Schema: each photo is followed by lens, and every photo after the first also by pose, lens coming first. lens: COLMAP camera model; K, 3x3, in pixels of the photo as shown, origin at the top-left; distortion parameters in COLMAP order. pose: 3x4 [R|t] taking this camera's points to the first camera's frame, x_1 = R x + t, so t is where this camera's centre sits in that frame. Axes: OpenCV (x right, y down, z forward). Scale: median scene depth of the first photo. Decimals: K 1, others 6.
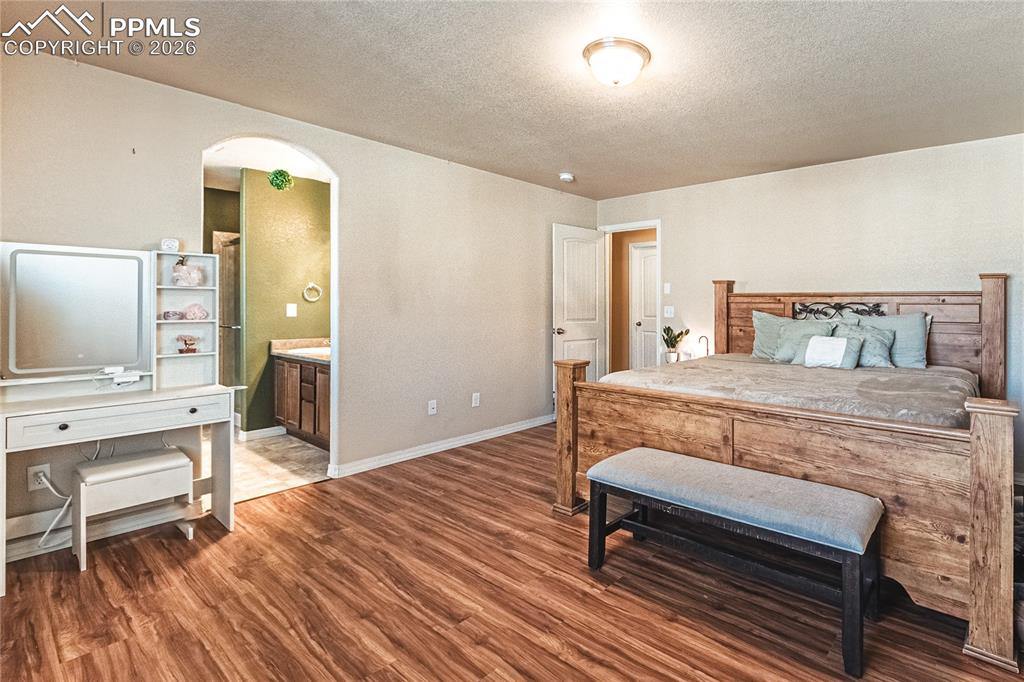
lens RADIAL K [[392.7, 0, 511.6], [0, 392.7, 304.6], [0, 0, 1]] dist [0.012211, -0.000001]
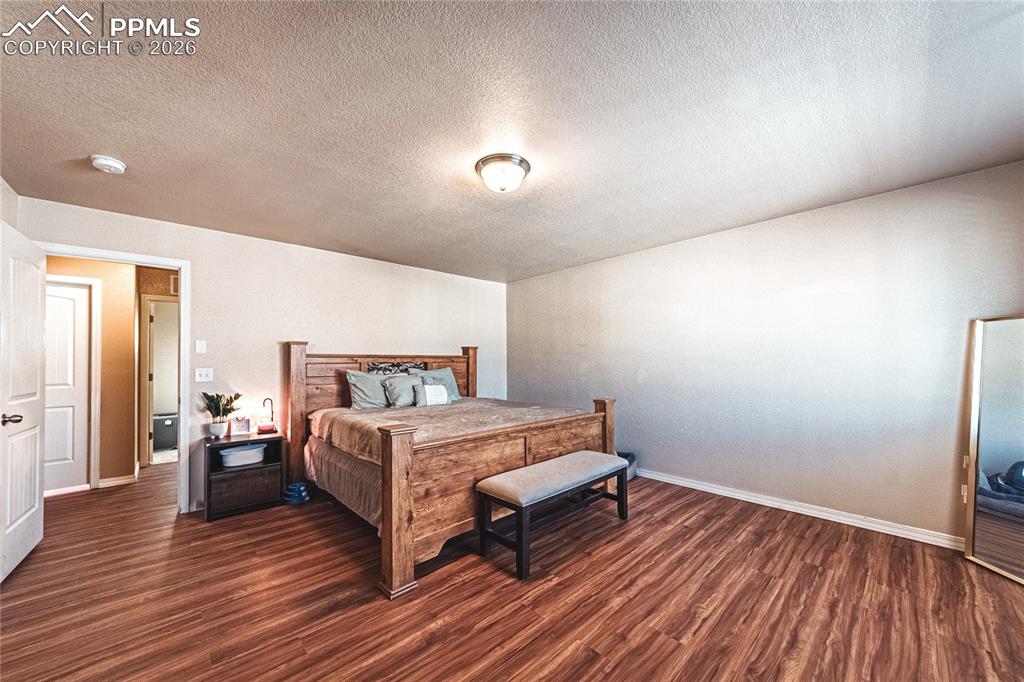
lens RADIAL K [[367.9, 0, 514.1], [0, 367.9, 353.2], [0, 0, 1]] dist [0.000363, -0.000027]
pose [[0.184423, 0.016088, 0.982715, -0.847281], [0.013915, 0.999723, -0.018978, -0.014165], [-0.982748, 0.017174, 0.184148, 0.727311]]
